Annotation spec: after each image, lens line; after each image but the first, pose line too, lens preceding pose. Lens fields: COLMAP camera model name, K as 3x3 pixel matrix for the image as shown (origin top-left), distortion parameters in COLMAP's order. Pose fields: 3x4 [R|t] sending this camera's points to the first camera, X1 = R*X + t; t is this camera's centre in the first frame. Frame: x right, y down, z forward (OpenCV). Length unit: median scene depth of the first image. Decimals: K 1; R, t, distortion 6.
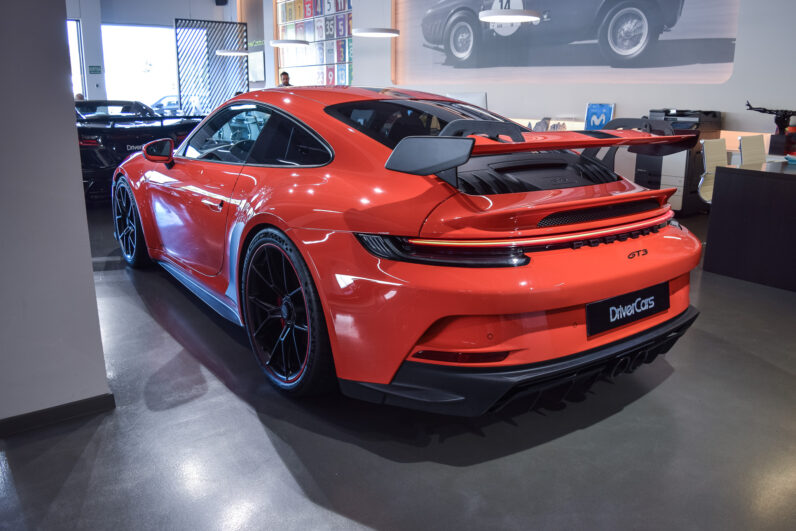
lens RADIAL K [[622.8, 0, 400.9], [0, 622.8, 264.8], [0, 0, 1]] dist [-0.077054, -0.015487]
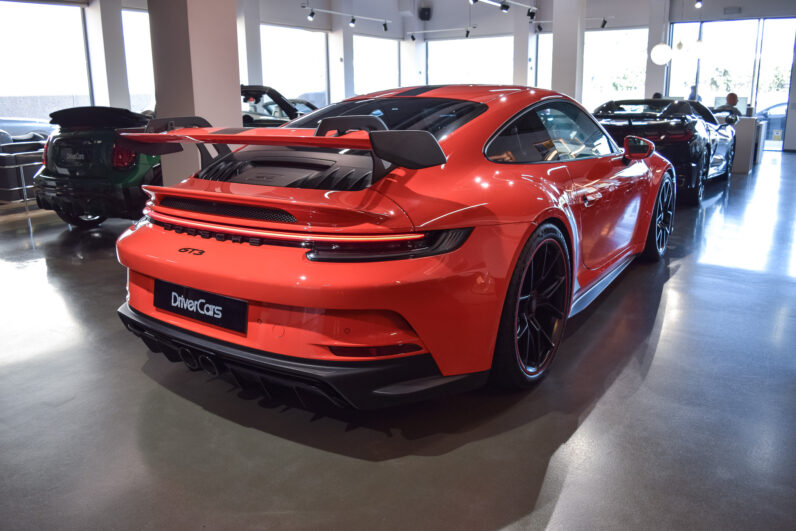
lens RADIAL K [[622.8, 0, 399.8], [0, 622.8, 266.4], [0, 0, 1]] dist [-0.077054, -0.015487]
pose [[0.295019, 0.220494, -0.929702, 1.360498], [-0.216900, 0.963062, 0.159578, -0.217233], [0.930547, 0.154573, 0.331947, 0.947074]]
